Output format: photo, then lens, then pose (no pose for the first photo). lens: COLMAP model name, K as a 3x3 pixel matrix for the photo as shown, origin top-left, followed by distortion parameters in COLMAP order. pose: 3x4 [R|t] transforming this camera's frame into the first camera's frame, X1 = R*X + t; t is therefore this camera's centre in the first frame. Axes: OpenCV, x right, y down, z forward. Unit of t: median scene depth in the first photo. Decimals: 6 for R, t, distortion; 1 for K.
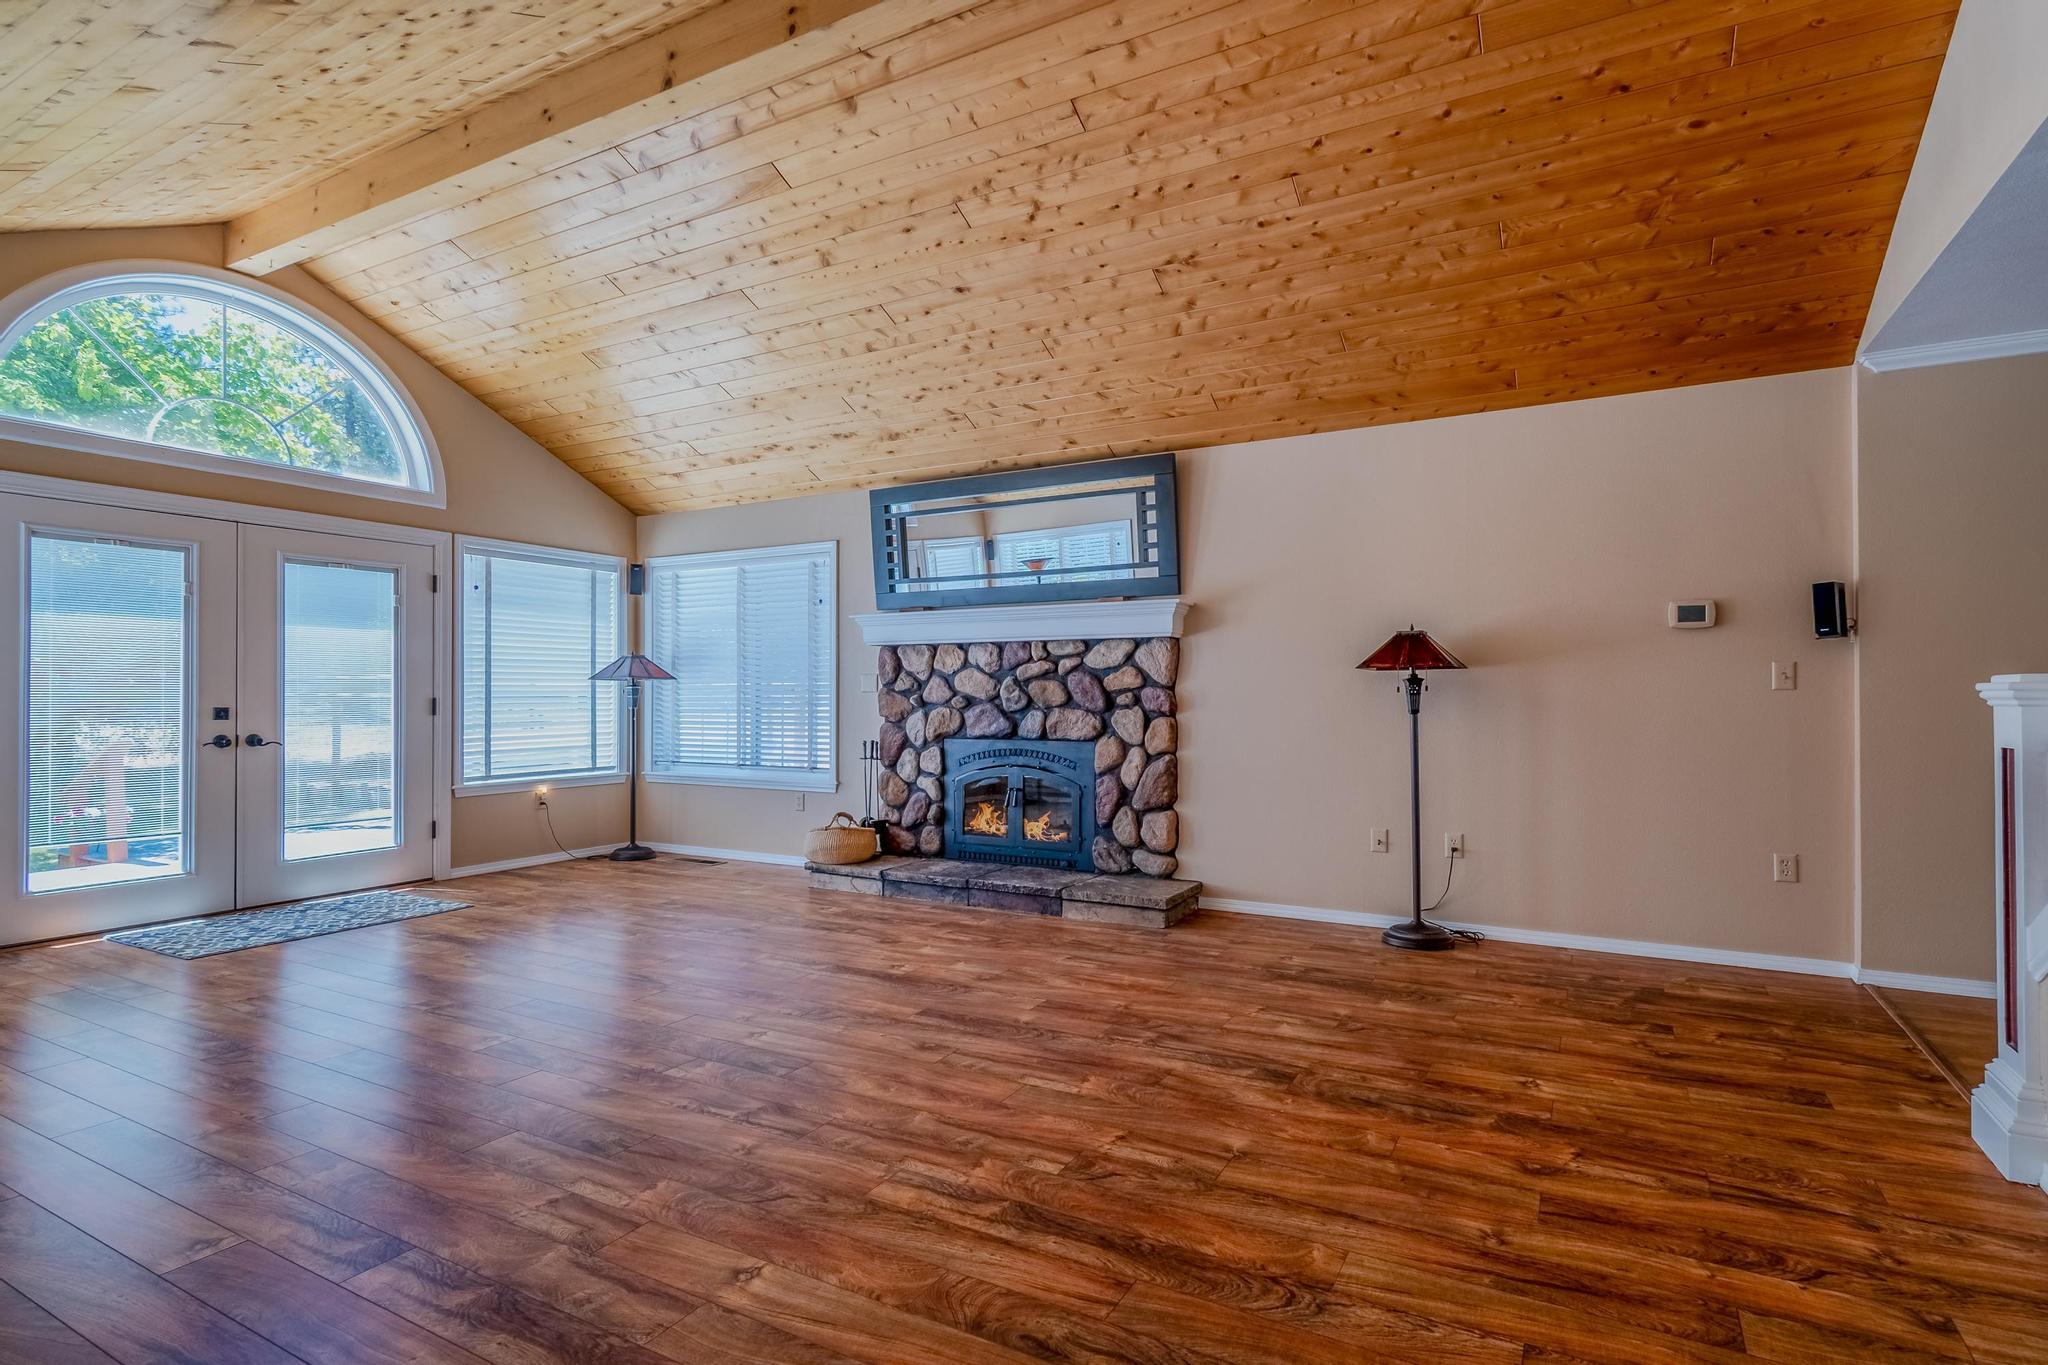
lens RADIAL K [[944.9, 0, 1062.5], [0, 944.9, 691.9], [0, 0, 1]] dist [0.001986, 0.000020]
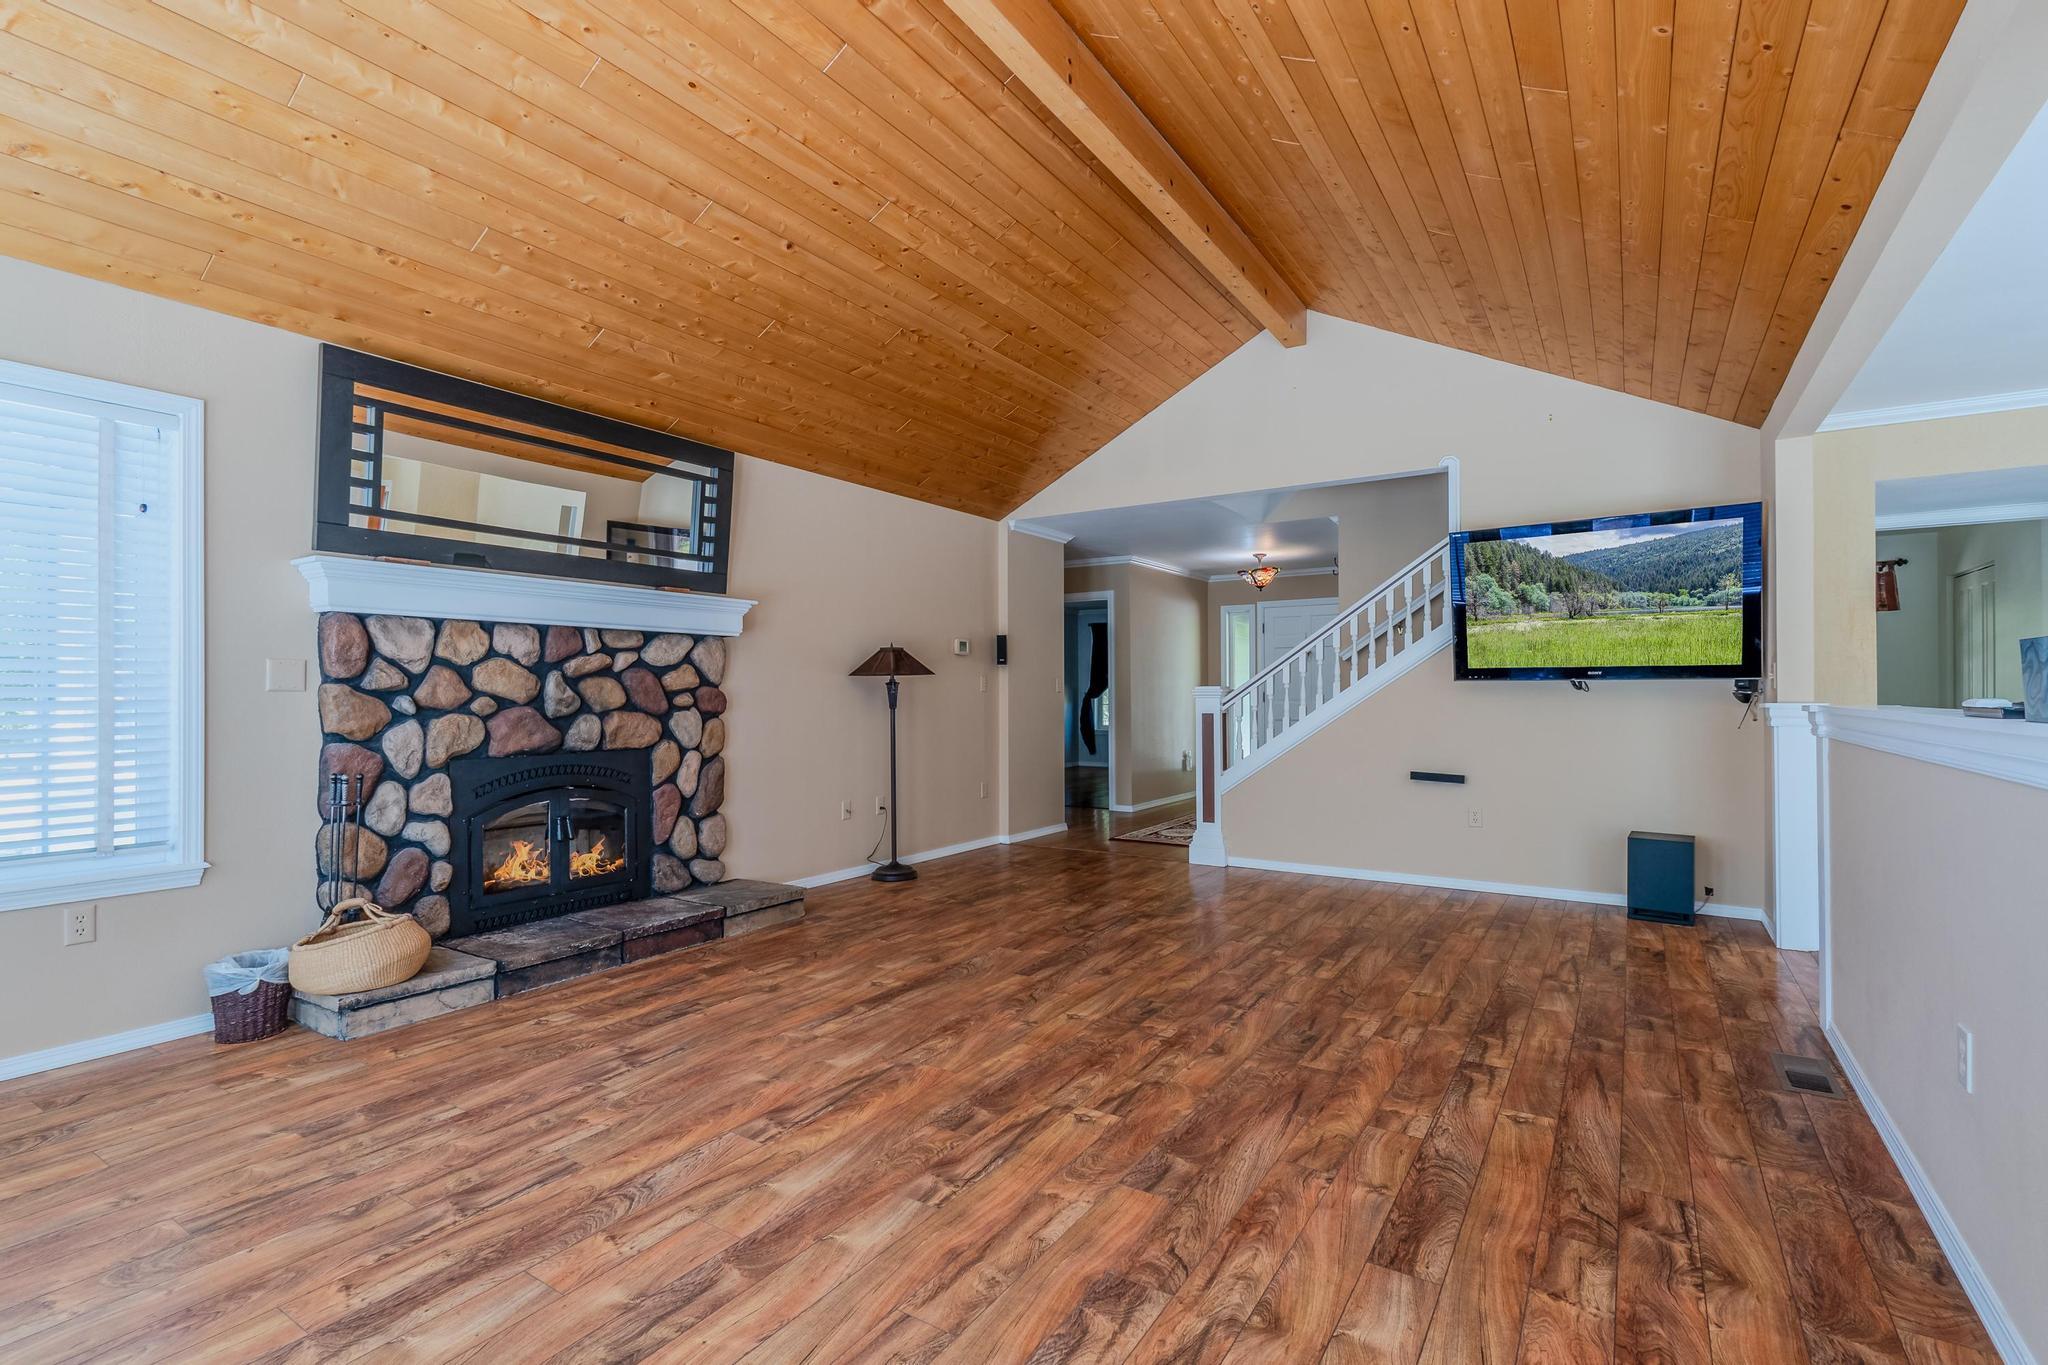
lens RADIAL K [[944.9, 0, 1062.5], [0, 944.9, 691.9], [0, 0, 1]] dist [0.001986, 0.000020]
pose [[0.088928, 0.002353, 0.996035, -0.821959], [-0.000244, 0.999997, -0.002341, 0.001961], [-0.996038, -0.000035, 0.088929, 0.550568]]
